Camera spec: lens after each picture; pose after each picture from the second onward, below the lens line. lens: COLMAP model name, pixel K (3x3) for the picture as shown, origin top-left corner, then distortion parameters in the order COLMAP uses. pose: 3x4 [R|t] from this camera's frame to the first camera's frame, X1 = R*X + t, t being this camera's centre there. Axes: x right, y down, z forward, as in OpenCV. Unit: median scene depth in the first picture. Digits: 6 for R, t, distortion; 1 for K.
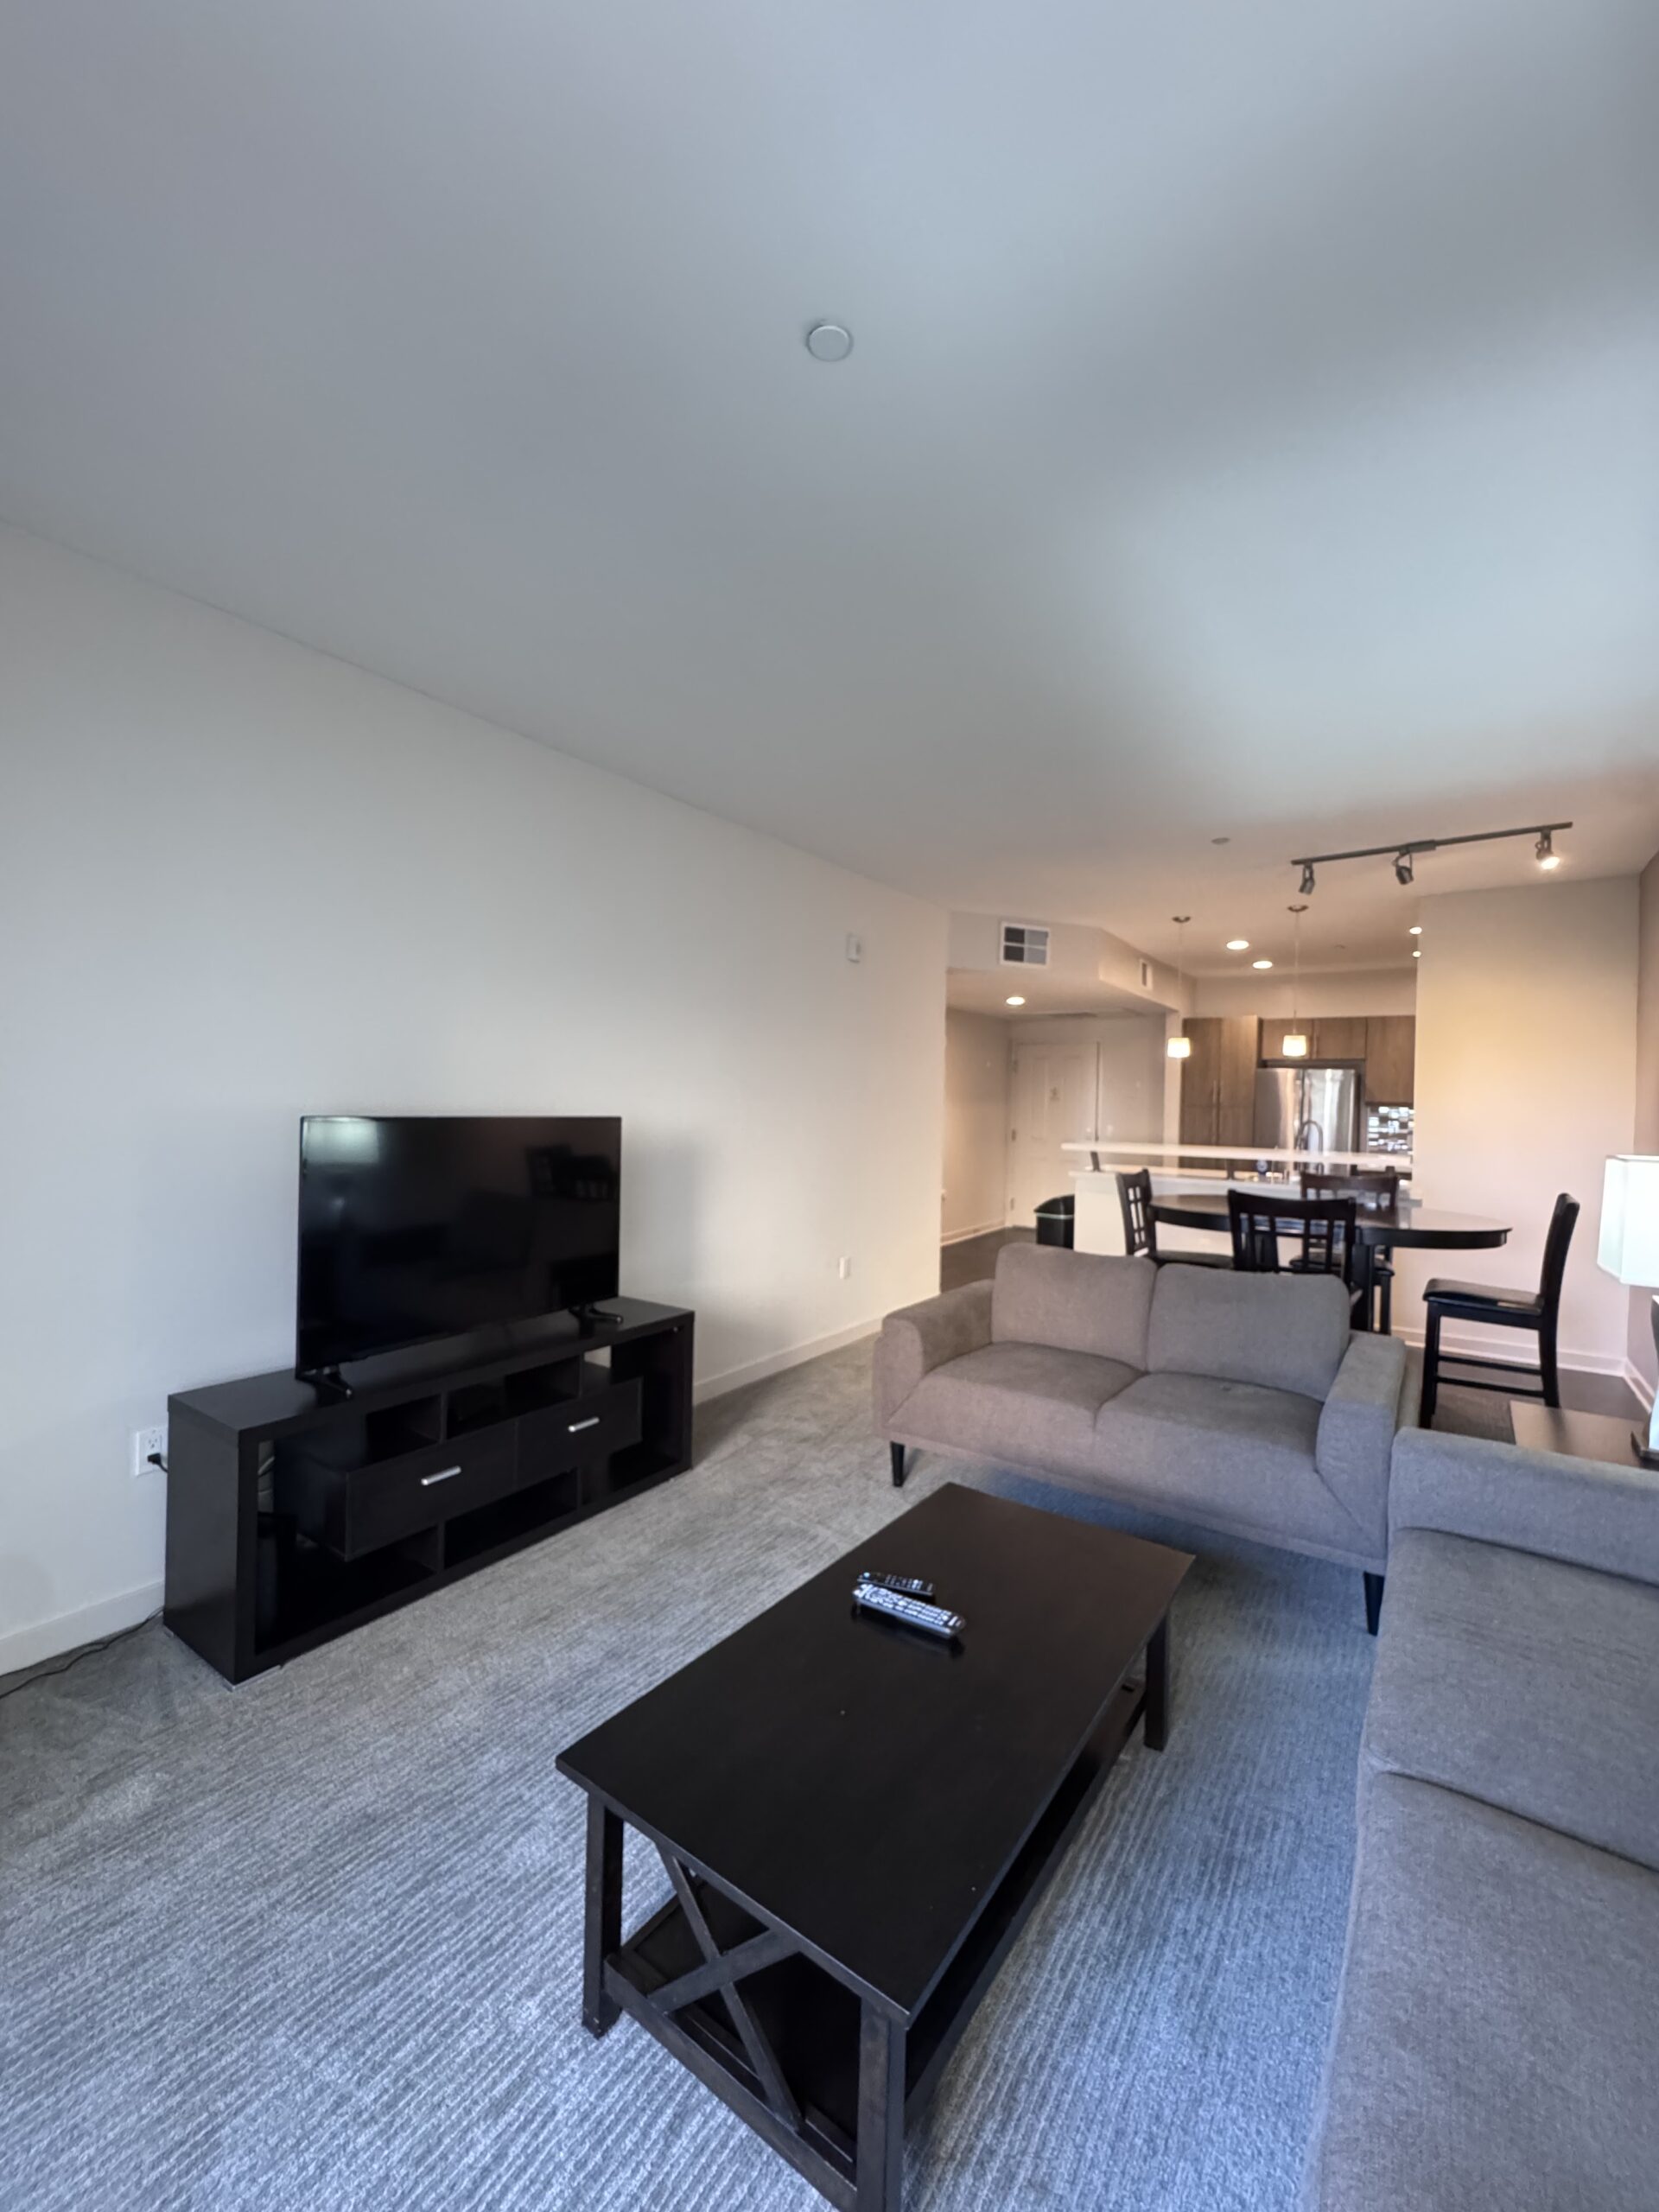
lens RADIAL K [[1170.2, 0, 829.5], [0, 1170.2, 1106.0], [0, 0, 1]] dist [-0.004806, 0.000188]
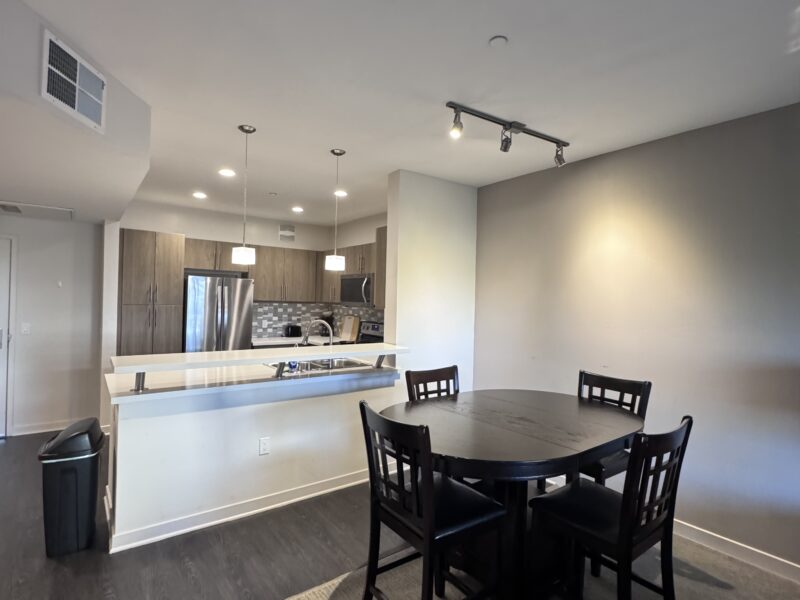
lens RADIAL K [[423.2, 0, 400.0], [0, 423.2, 300.0], [0, 0, 1]] dist [-0.004806, 0.000188]
pose [[0.281050, -0.010637, 0.959634, -0.022646], [-0.009080, 0.999864, 0.013743, -0.015834], [-0.959650, -0.012576, 0.280916, 0.828960]]
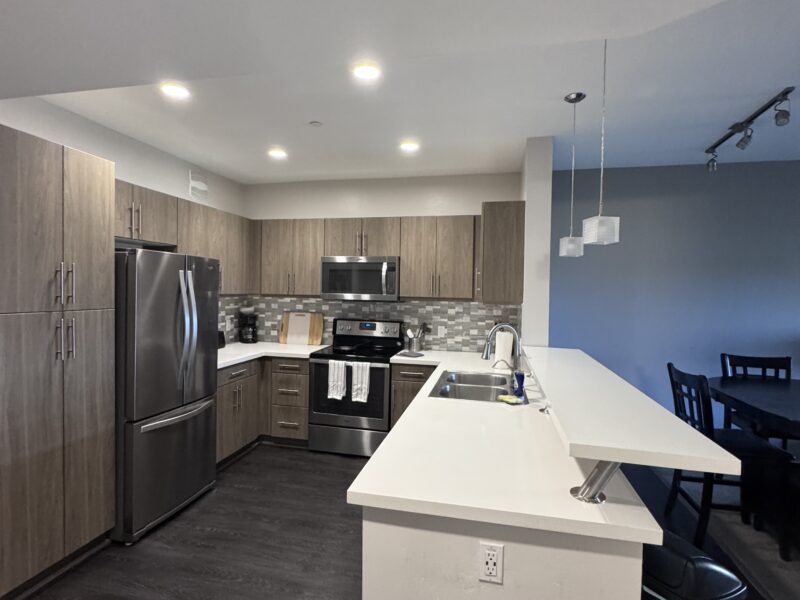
lens RADIAL K [[423.2, 0, 400.0], [0, 423.2, 300.0], [0, 0, 1]] dist [-0.004806, 0.000188]
pose [[-0.404656, -0.044253, 0.913397, 0.114958], [-0.013866, 0.999010, 0.042258, -0.017671], [-0.914364, 0.004435, -0.404870, 1.222542]]
